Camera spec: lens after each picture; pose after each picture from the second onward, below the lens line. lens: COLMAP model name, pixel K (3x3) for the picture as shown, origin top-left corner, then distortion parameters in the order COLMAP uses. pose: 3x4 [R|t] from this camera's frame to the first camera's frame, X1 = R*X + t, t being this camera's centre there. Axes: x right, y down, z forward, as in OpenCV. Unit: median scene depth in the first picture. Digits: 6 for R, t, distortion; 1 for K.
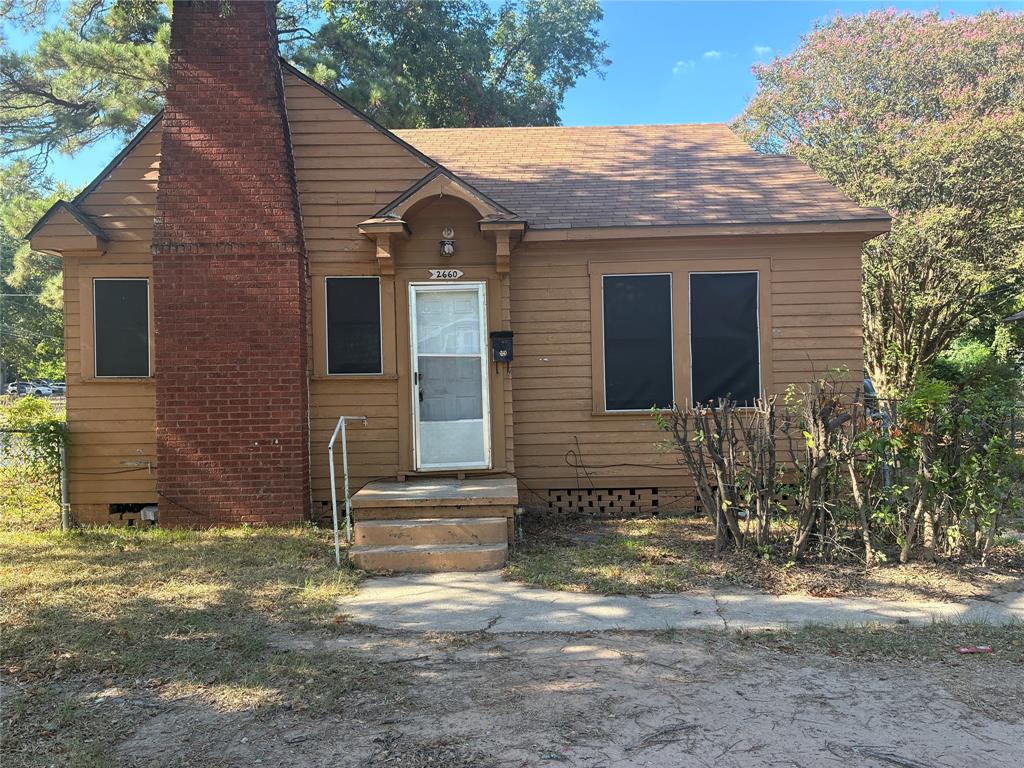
lens RADIAL K [[768.3, 0, 507.0], [0, 768.3, 401.5], [0, 0, 1]] dist [0.021116, 0.002324]
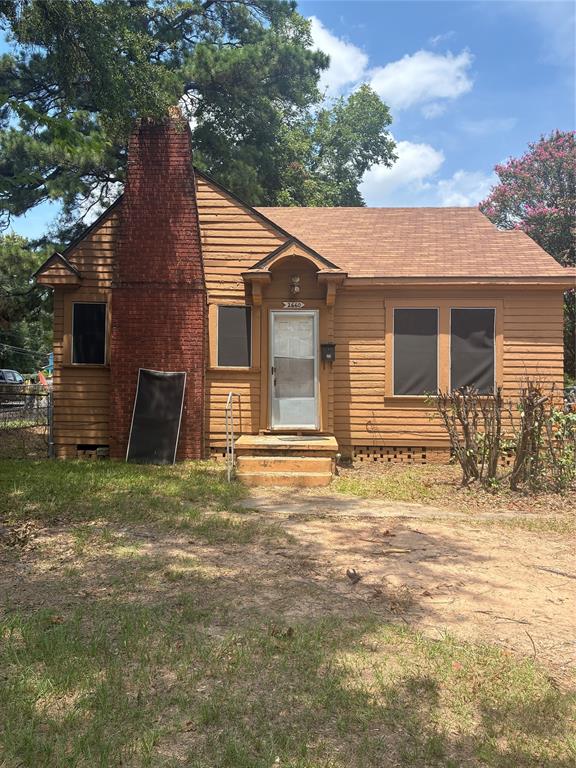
lens RADIAL K [[576.2, 0, 288.0], [0, 576.2, 384.0], [0, 0, 1]] dist [0.021116, 0.002324]
pose [[0.998836, 0.030241, -0.037568, -0.041668], [-0.031043, 0.999298, -0.020959, 0.020673], [0.036908, 0.022101, 0.999074, -0.173551]]
